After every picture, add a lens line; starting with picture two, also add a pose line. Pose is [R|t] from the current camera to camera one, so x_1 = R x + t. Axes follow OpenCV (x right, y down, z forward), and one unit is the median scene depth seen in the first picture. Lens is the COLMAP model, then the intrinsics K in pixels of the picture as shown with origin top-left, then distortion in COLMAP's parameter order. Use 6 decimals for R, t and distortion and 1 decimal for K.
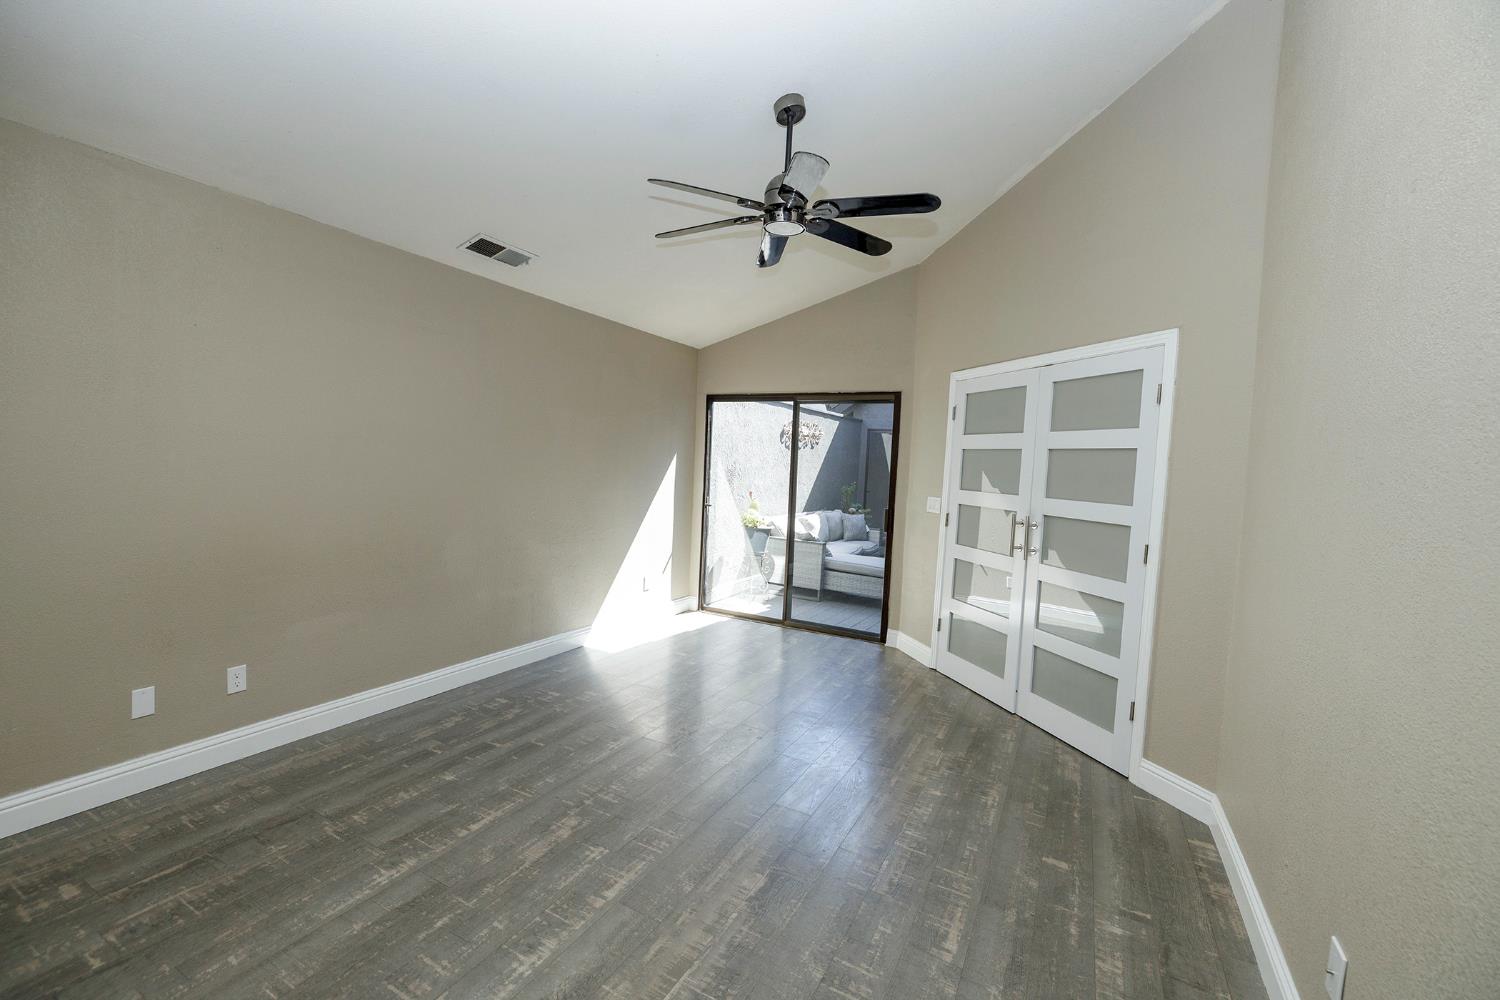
lens RADIAL K [[626.9, 0, 745.3], [0, 626.9, 502.7], [0, 0, 1]] dist [0.001251, -0.000437]
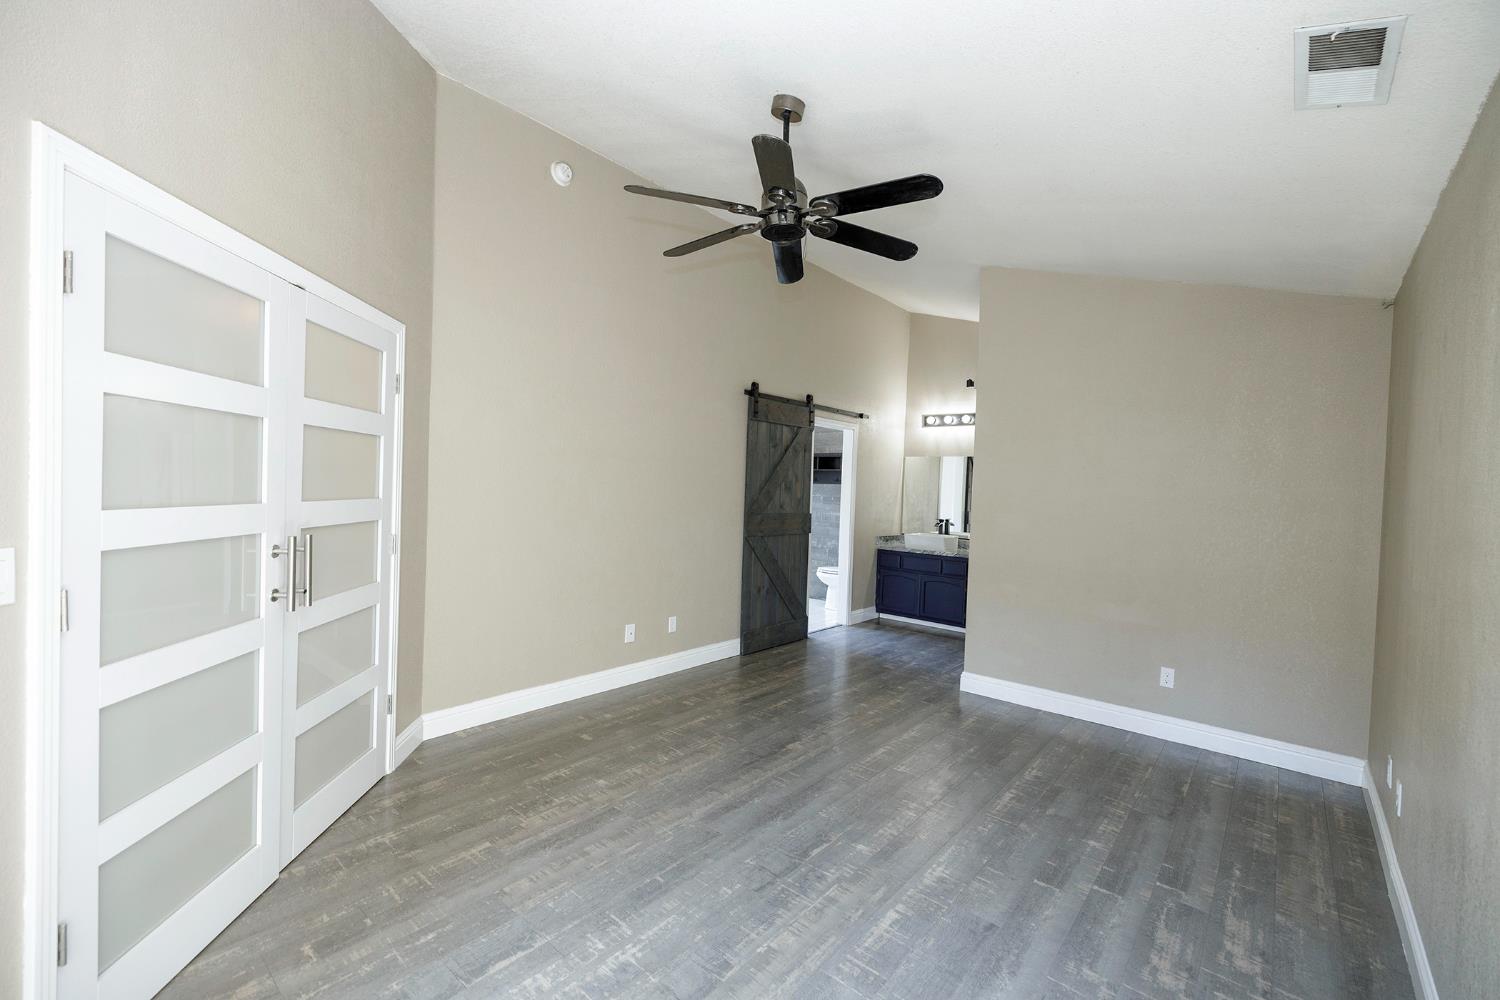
lens RADIAL K [[626.9, 0, 740.1], [0, 626.9, 500.6], [0, 0, 1]] dist [0.001251, -0.000437]
pose [[-0.971516, -0.088108, 0.219984, -0.121325], [-0.067377, 0.992700, 0.100039, -0.139400], [-0.227192, 0.082368, -0.970360, 2.083147]]
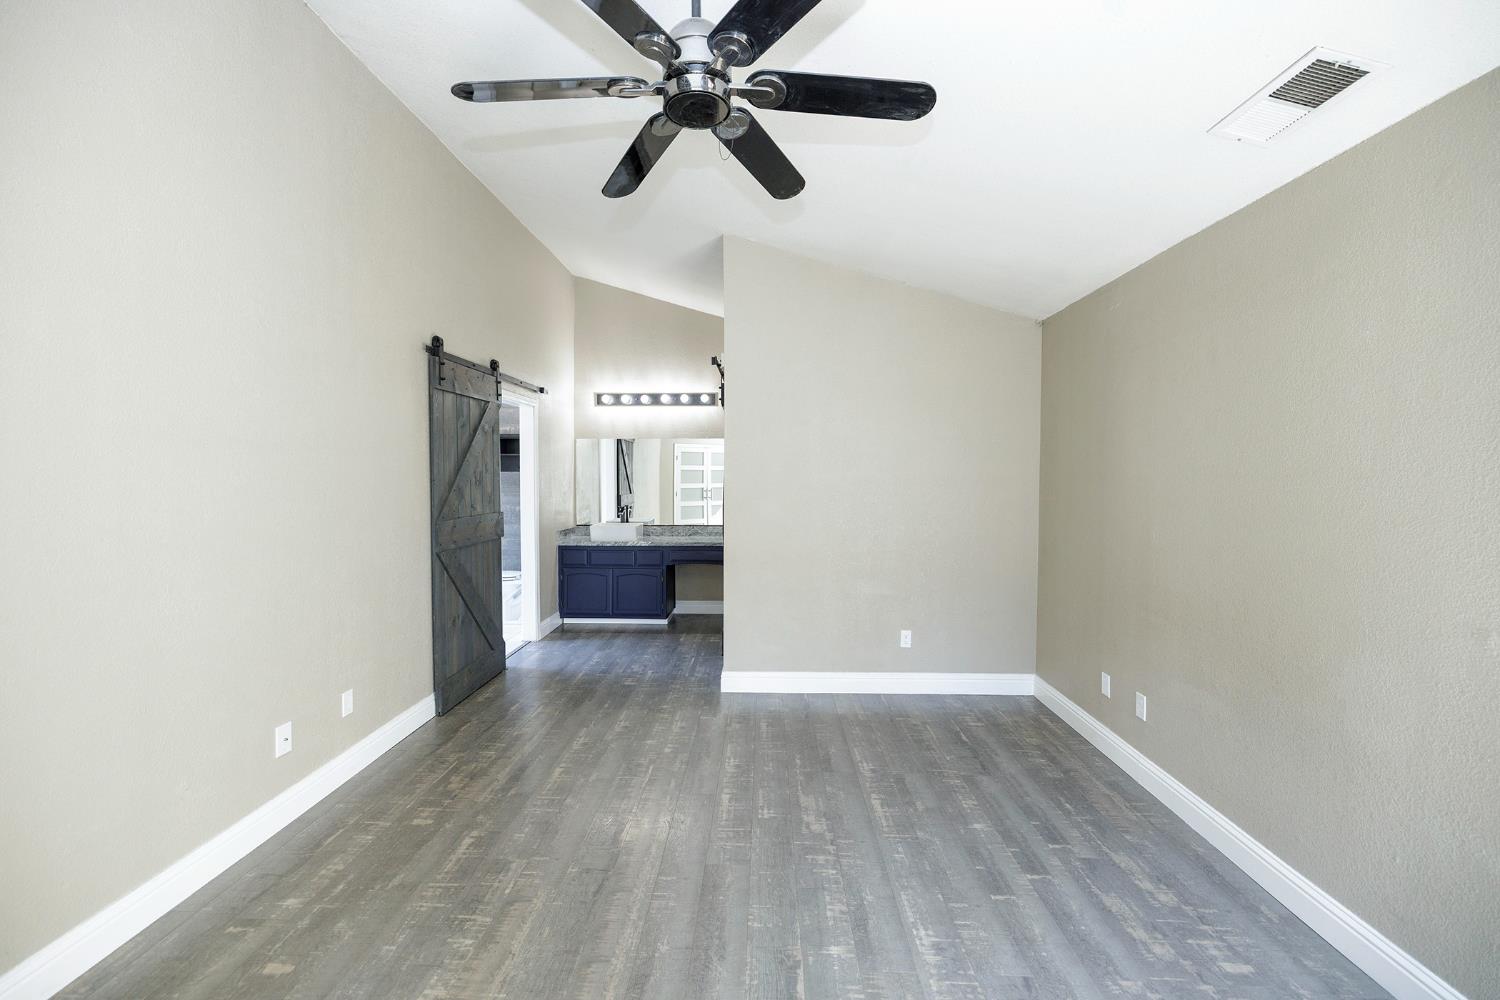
lens RADIAL K [[626.9, 0, 739.4], [0, 626.9, 495.8], [0, 0, 1]] dist [0.001251, -0.000437]
pose [[-0.897194, -0.033260, -0.440383, 0.307412], [-0.073852, 0.994418, 0.075355, -0.113811], [0.435419, 0.100131, -0.894642, 1.718913]]
